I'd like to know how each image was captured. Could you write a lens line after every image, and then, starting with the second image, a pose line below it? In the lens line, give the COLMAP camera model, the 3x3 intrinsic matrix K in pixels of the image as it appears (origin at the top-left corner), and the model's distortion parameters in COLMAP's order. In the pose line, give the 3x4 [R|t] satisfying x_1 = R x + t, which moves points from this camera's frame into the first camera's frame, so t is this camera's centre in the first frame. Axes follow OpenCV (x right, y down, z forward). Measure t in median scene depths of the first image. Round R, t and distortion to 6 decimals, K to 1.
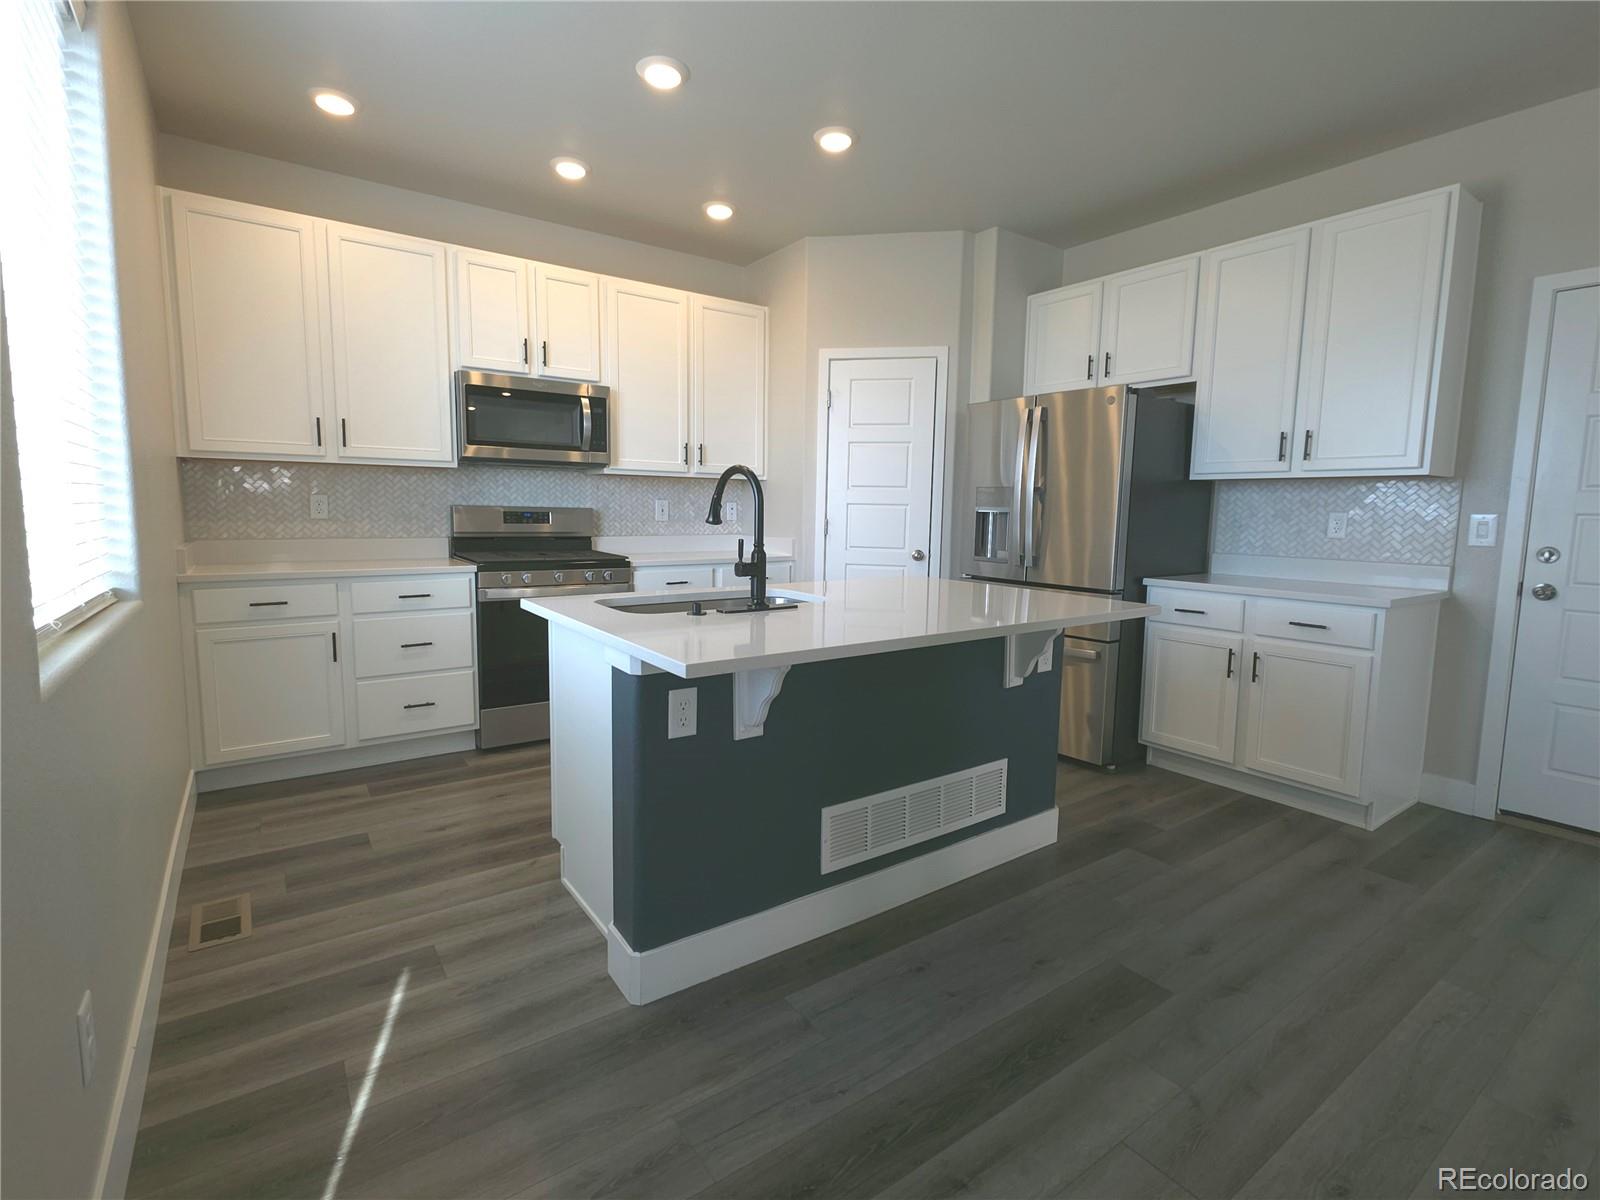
lens RADIAL K [[753.0, 0, 797.1], [0, 753.0, 589.9], [0, 0, 1]] dist [0.002185, 0.003027]
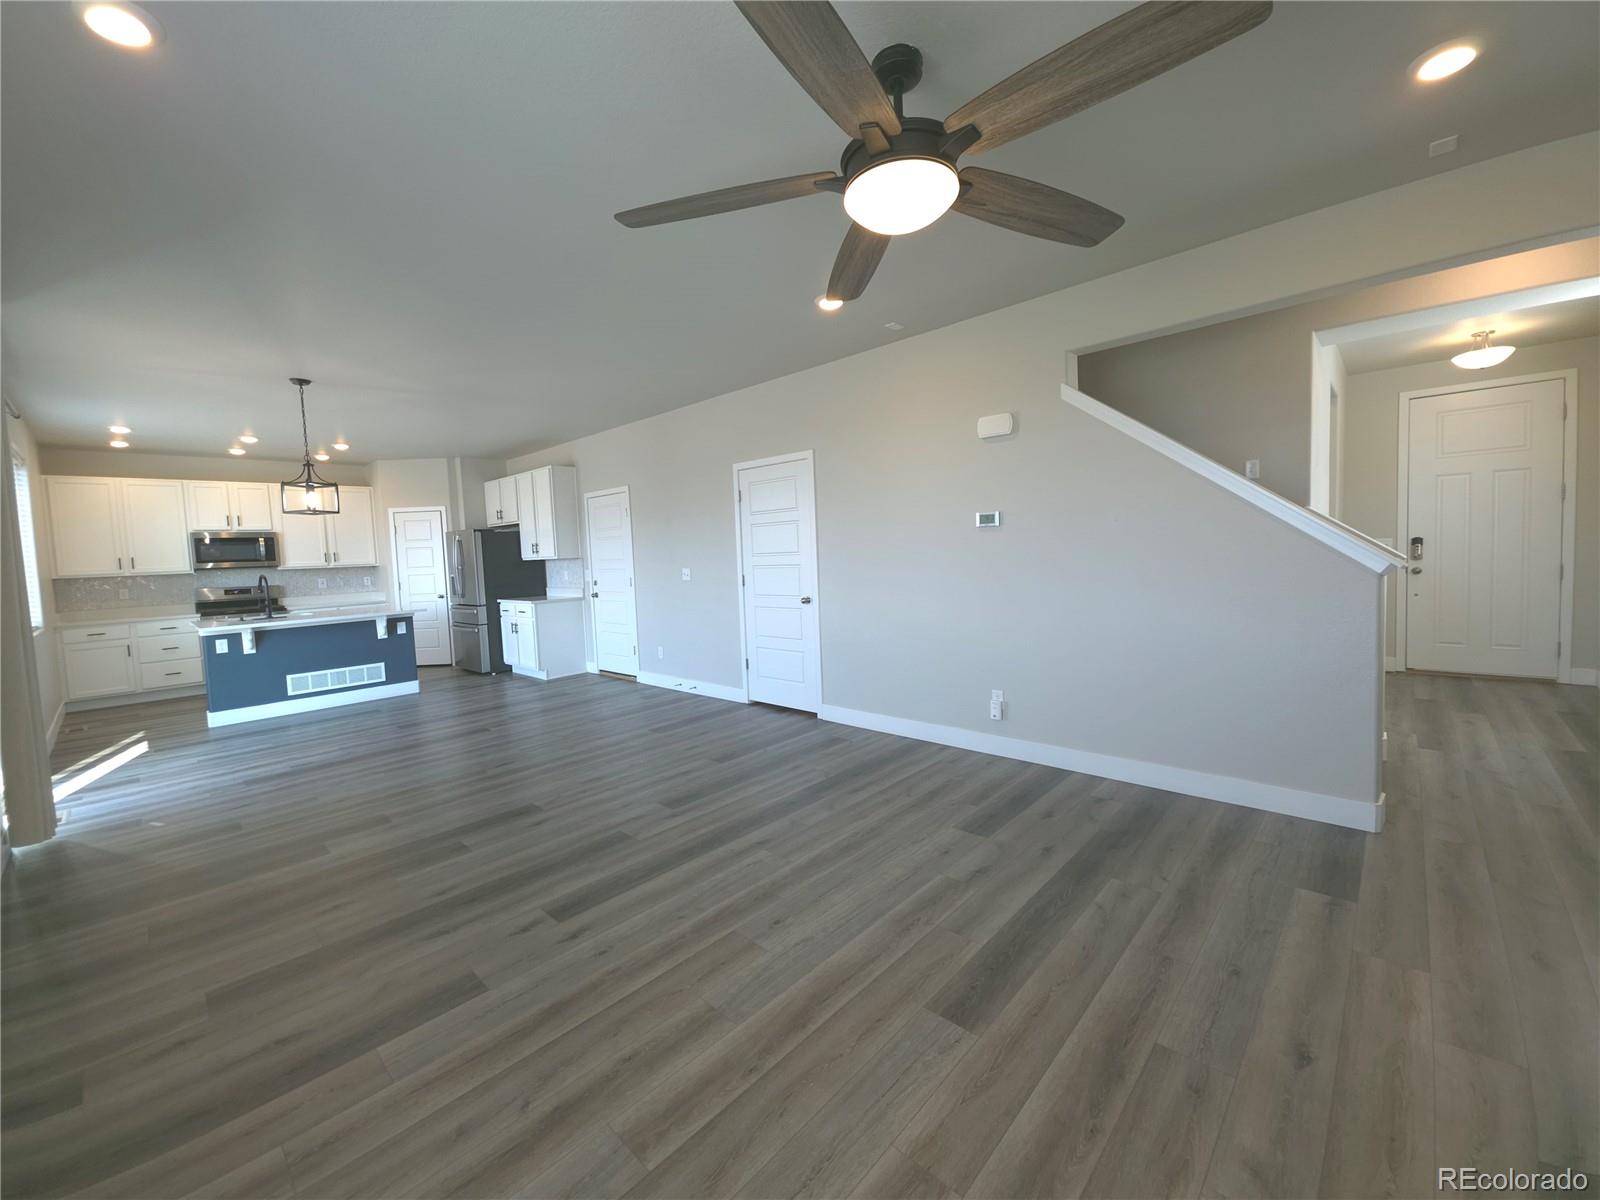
lens RADIAL K [[636.2, 0, 799.0], [0, 636.2, 591.6], [0, 0, 1]] dist [0.004283, -0.003928]
pose [[0.978762, -0.068911, 0.193069, 1.107672], [0.077971, 0.996164, -0.039719, 0.131367], [-0.189591, 0.053929, 0.980381, -1.421893]]
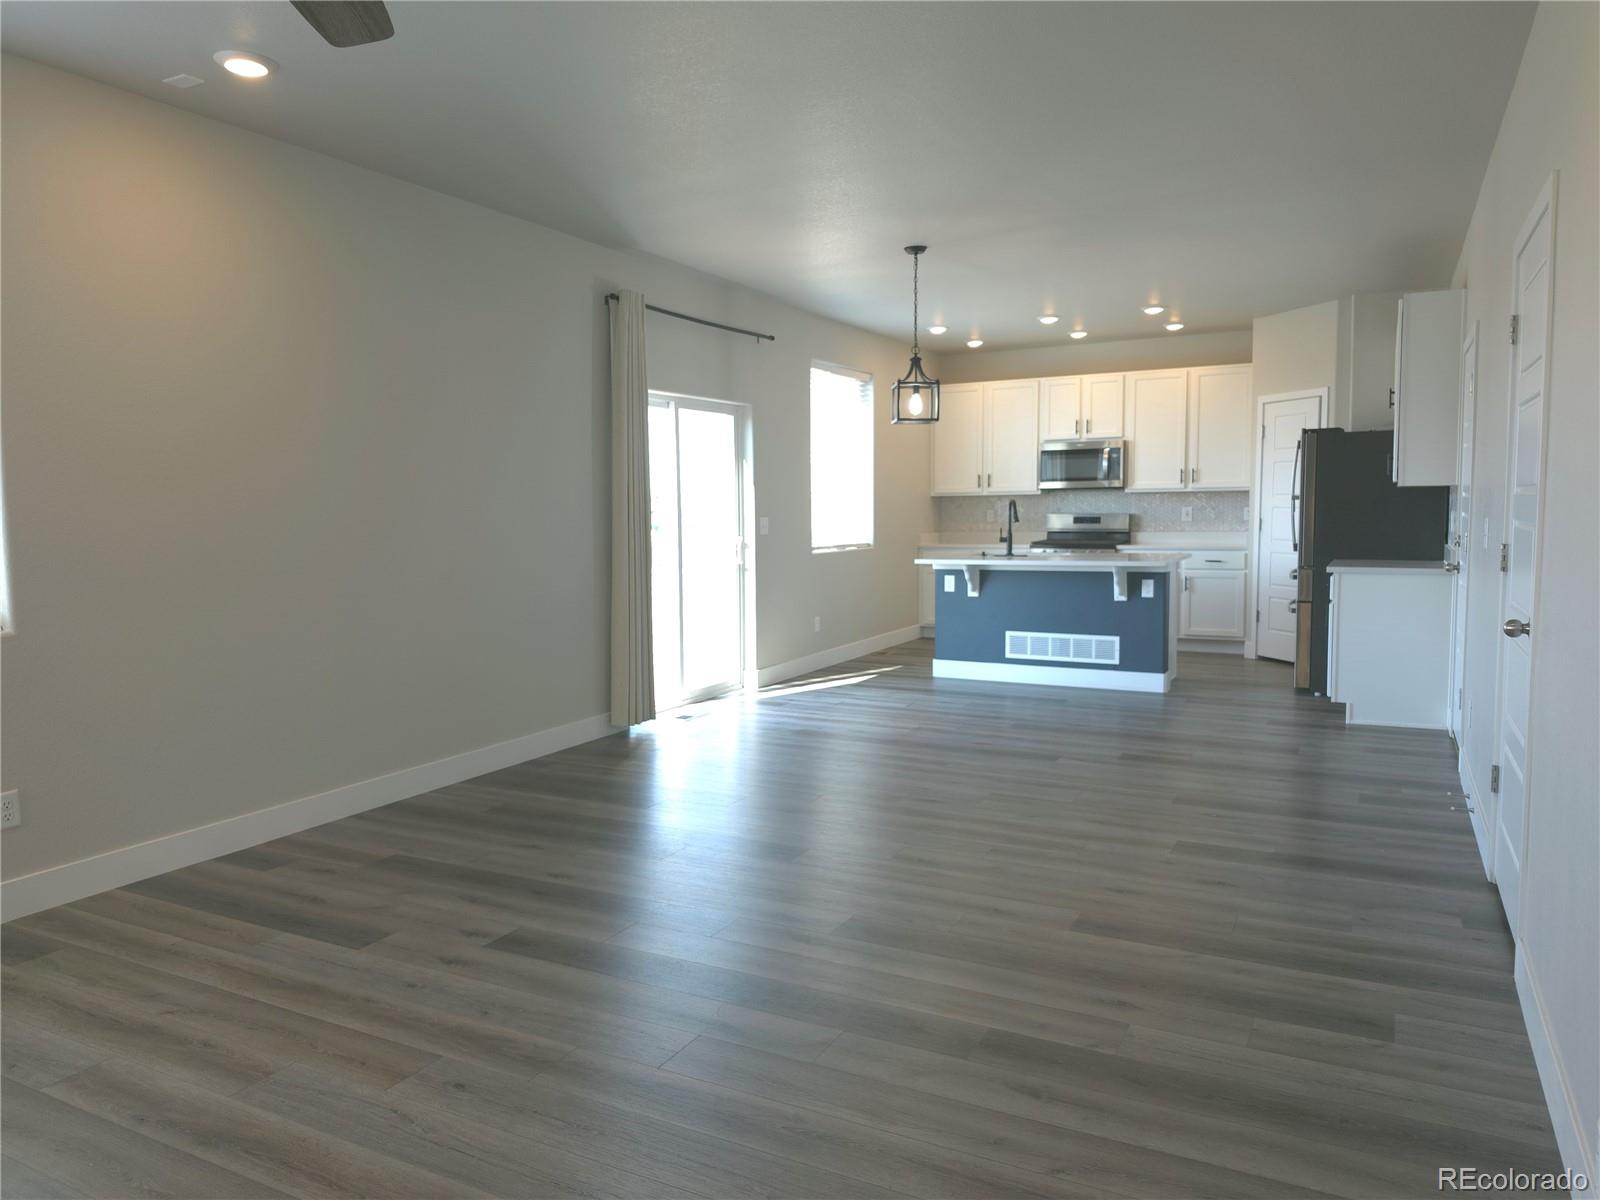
lens RADIAL K [[1102.5, 0, 787.0], [0, 1102.5, 610.1], [0, 0, 1]] dist [0.045396, -0.055983]
pose [[0.447347, 0.064321, -0.892045, 1.947435], [-0.077863, 0.996424, 0.032800, 0.094872], [0.890965, 0.054784, 0.450755, -0.880438]]
